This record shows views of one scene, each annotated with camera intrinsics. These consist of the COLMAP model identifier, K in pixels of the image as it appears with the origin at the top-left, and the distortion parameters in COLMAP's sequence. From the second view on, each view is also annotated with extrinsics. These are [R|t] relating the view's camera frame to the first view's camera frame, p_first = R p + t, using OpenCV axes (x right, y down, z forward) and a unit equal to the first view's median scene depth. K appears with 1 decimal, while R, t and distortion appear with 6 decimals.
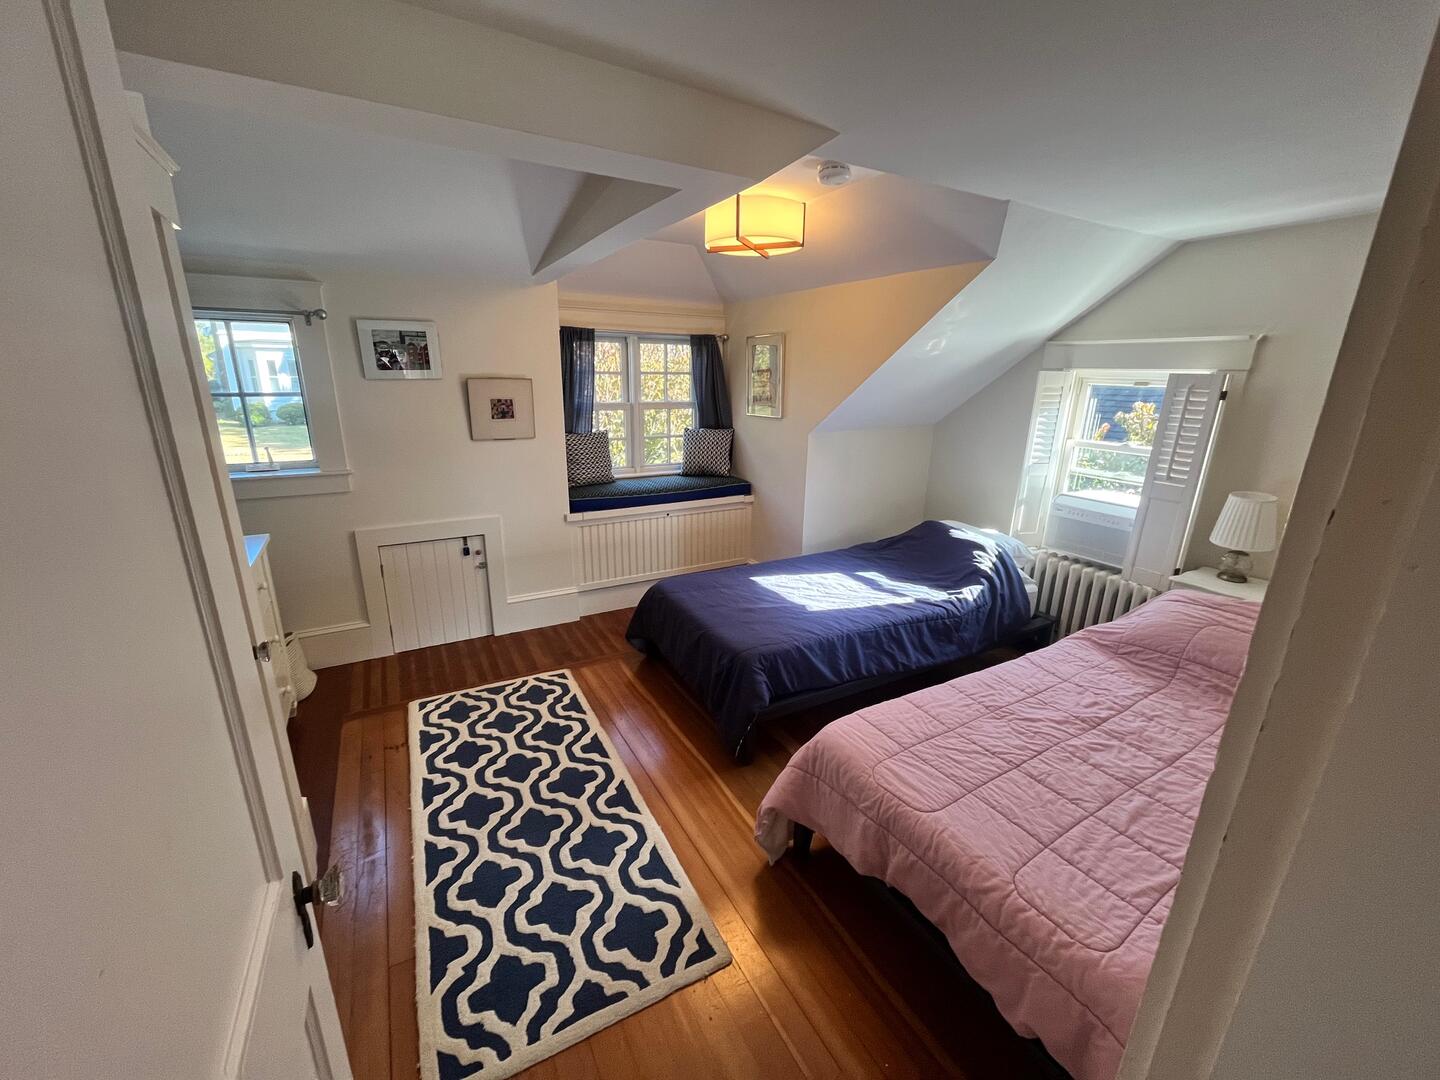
lens RADIAL K [[581.3, 0, 713.2], [0, 581.3, 538.6], [0, 0, 1]] dist [0.009241, -0.000318]
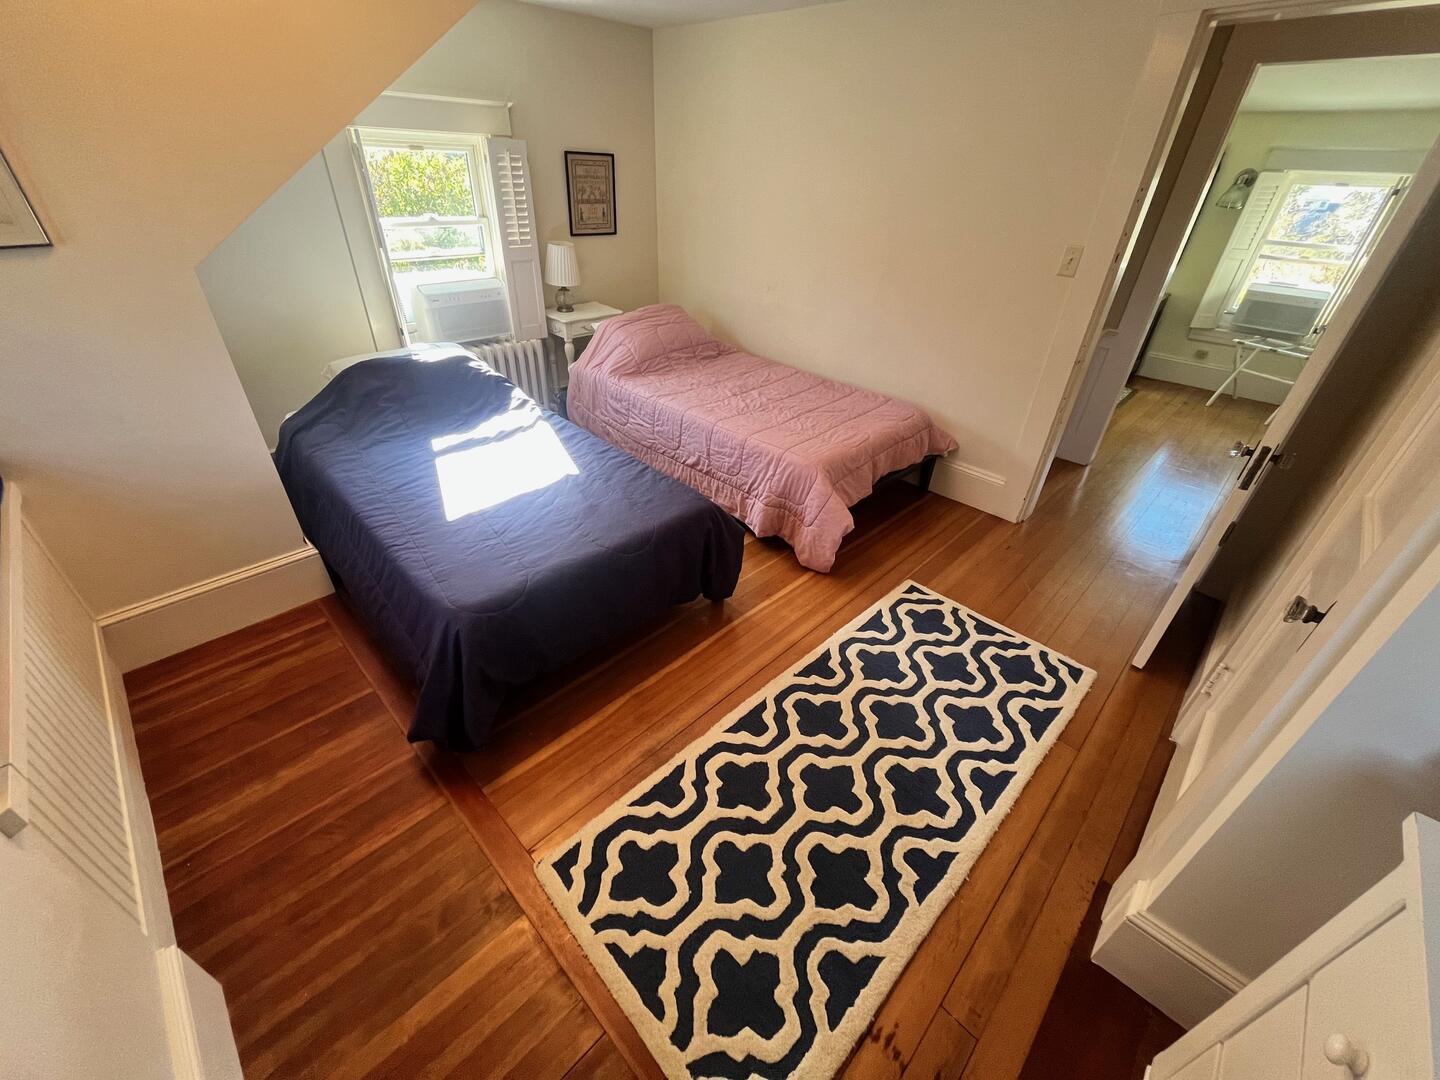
lens RADIAL K [[581.3, 0, 711.0], [0, 581.3, 540.0], [0, 0, 1]] dist [0.009241, -0.000318]
pose [[-0.276498, -0.543751, 0.792391, -0.760997], [0.231526, 0.762559, 0.604069, -0.334878], [-0.932708, 0.350483, -0.084953, 1.191263]]
